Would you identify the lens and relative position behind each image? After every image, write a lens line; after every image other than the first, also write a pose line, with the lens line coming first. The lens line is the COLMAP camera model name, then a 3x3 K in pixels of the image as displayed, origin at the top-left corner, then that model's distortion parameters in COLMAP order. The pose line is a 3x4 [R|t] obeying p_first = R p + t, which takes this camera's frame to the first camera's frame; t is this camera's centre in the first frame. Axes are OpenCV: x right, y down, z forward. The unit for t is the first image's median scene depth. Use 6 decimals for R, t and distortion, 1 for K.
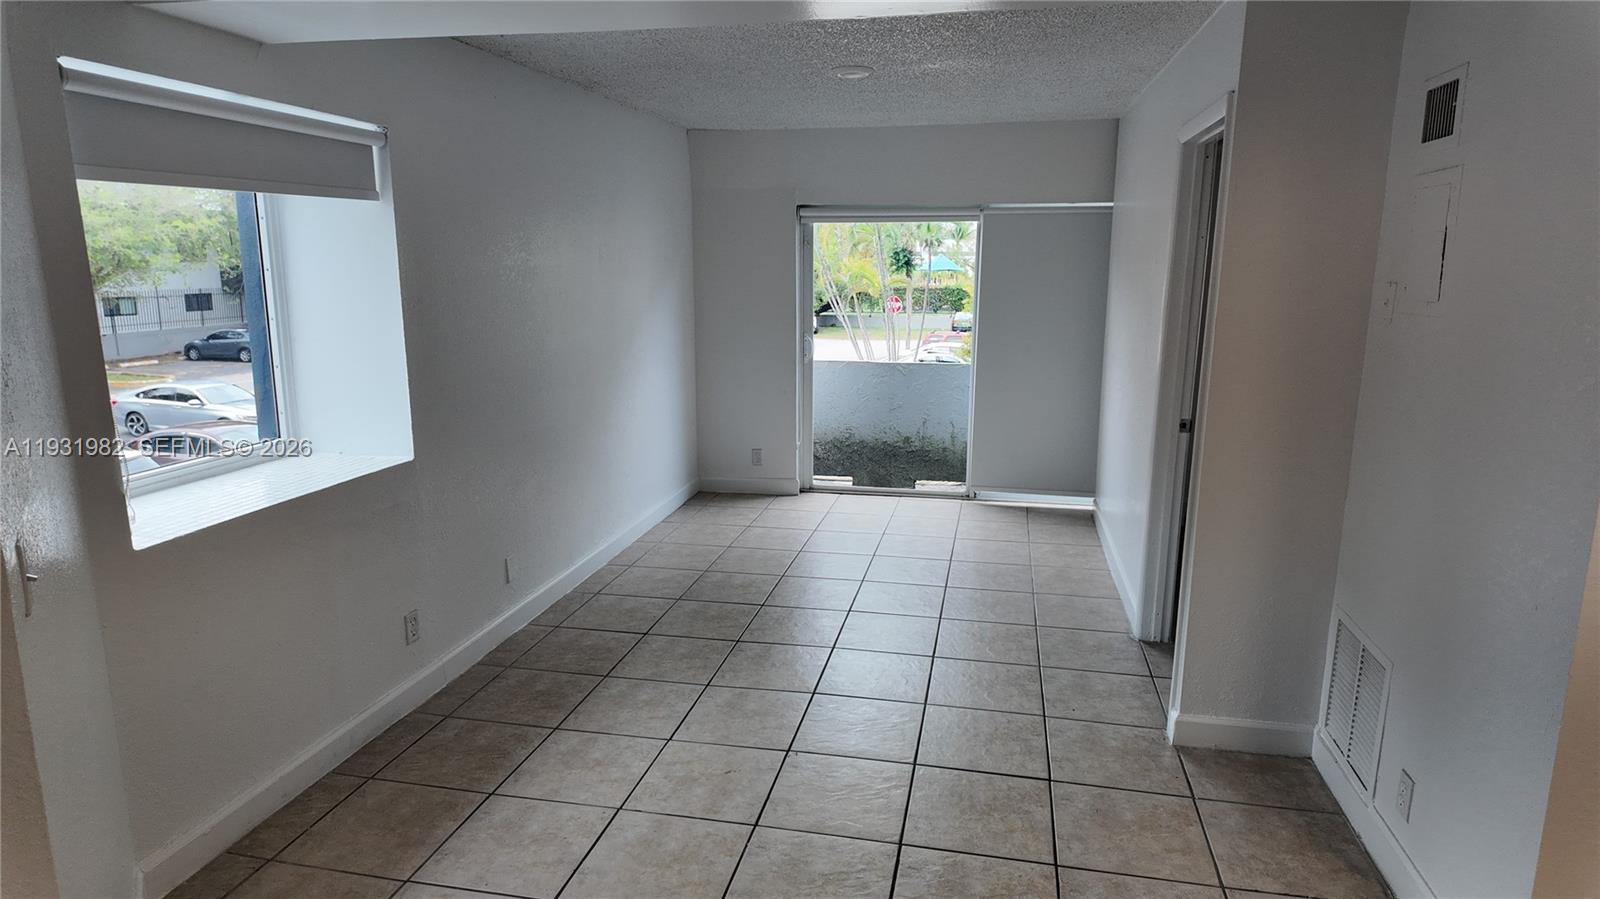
lens RADIAL K [[934.9, 0, 804.5], [0, 934.9, 454.6], [0, 0, 1]] dist [0.006811, -0.001512]
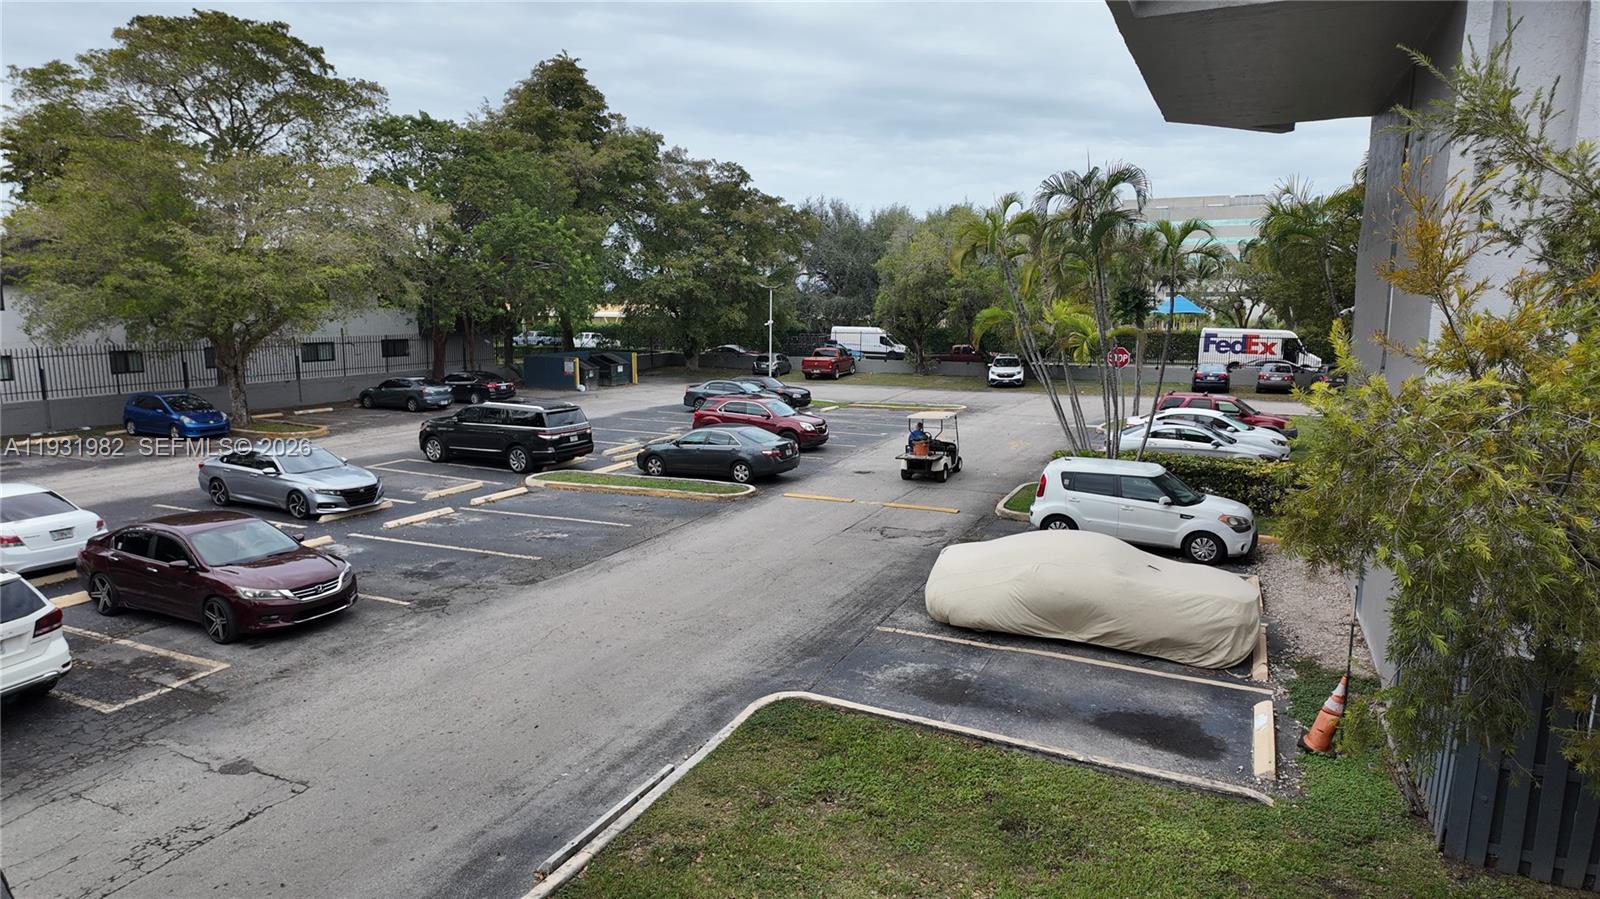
lens RADIAL K [[934.9, 0, 804.5], [0, 934.9, 454.6], [0, 0, 1]] dist [0.006811, -0.001512]
pose [[0.973218, 0.031683, -0.227691, 0.020802], [-0.041646, 0.998368, -0.039088, -0.040235], [0.226081, 0.047523, 0.972949, 0.187463]]
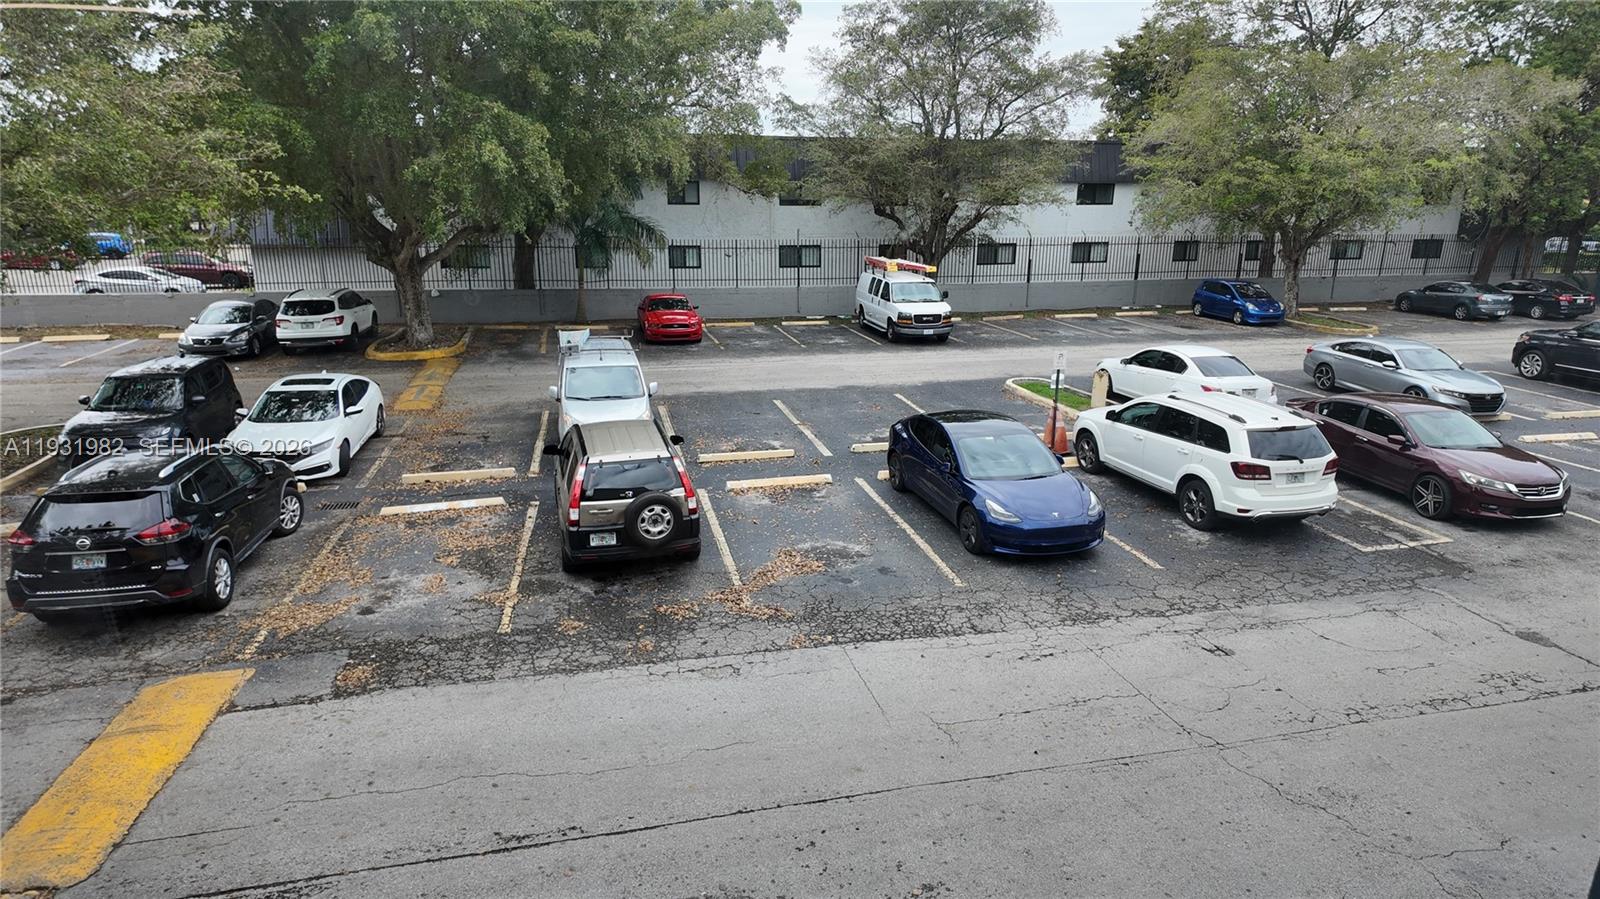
lens RADIAL K [[934.9, 0, 804.5], [0, 934.9, 454.6], [0, 0, 1]] dist [0.006811, -0.001512]
pose [[0.414675, 0.238105, -0.878266, -0.052219], [-0.187317, 0.966825, 0.173672, -0.015861], [0.890481, 0.092496, 0.445519, 0.077356]]
